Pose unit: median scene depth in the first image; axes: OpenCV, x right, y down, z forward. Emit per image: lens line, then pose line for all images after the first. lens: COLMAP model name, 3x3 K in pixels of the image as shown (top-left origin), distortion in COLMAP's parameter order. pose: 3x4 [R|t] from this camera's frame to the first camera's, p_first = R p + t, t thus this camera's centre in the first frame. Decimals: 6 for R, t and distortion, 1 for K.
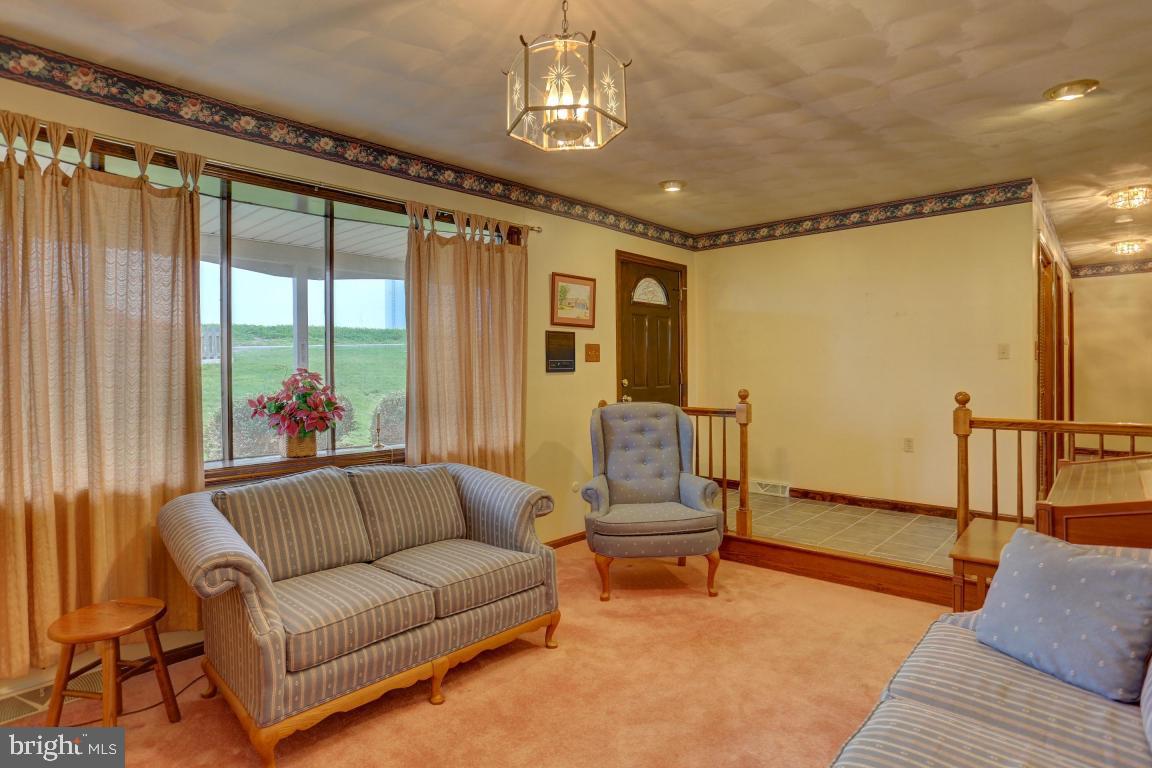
lens RADIAL K [[602.9, 0, 577.3], [0, 602.9, 356.3], [0, 0, 1]] dist [-0.076237, 0.038957]
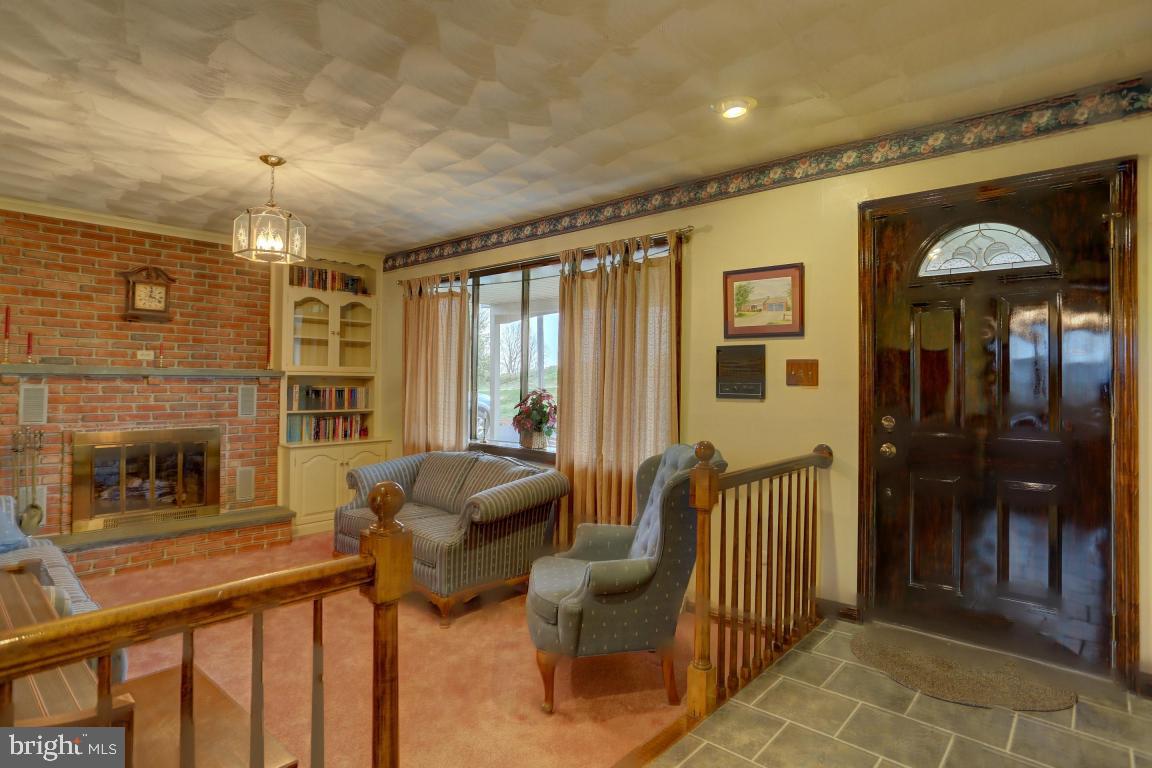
lens RADIAL K [[606.7, 0, 578.1], [0, 606.7, 377.2], [0, 0, 1]] dist [-0.074606, 0.038827]
pose [[0.012825, -0.013168, -0.999831, 0.732177], [-0.006448, 0.999891, -0.013252, 0.010177], [0.999897, 0.006617, 0.012739, 0.782317]]
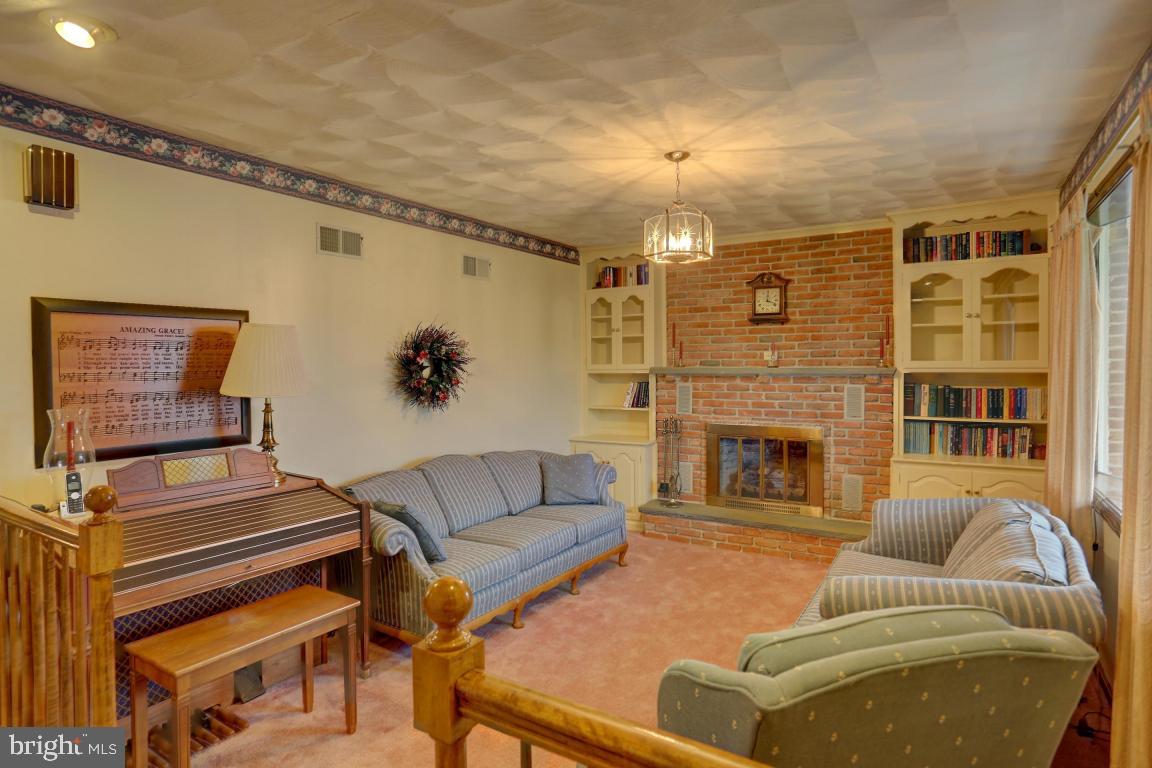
lens RADIAL K [[606.7, 0, 578.1], [0, 606.7, 377.2], [0, 0, 1]] dist [-0.074606, 0.038827]
pose [[-0.984968, 0.005830, -0.172640, 0.233329], [0.002820, 0.999840, 0.017675, -0.017598], [0.172715, 0.016923, -0.984826, 1.096458]]
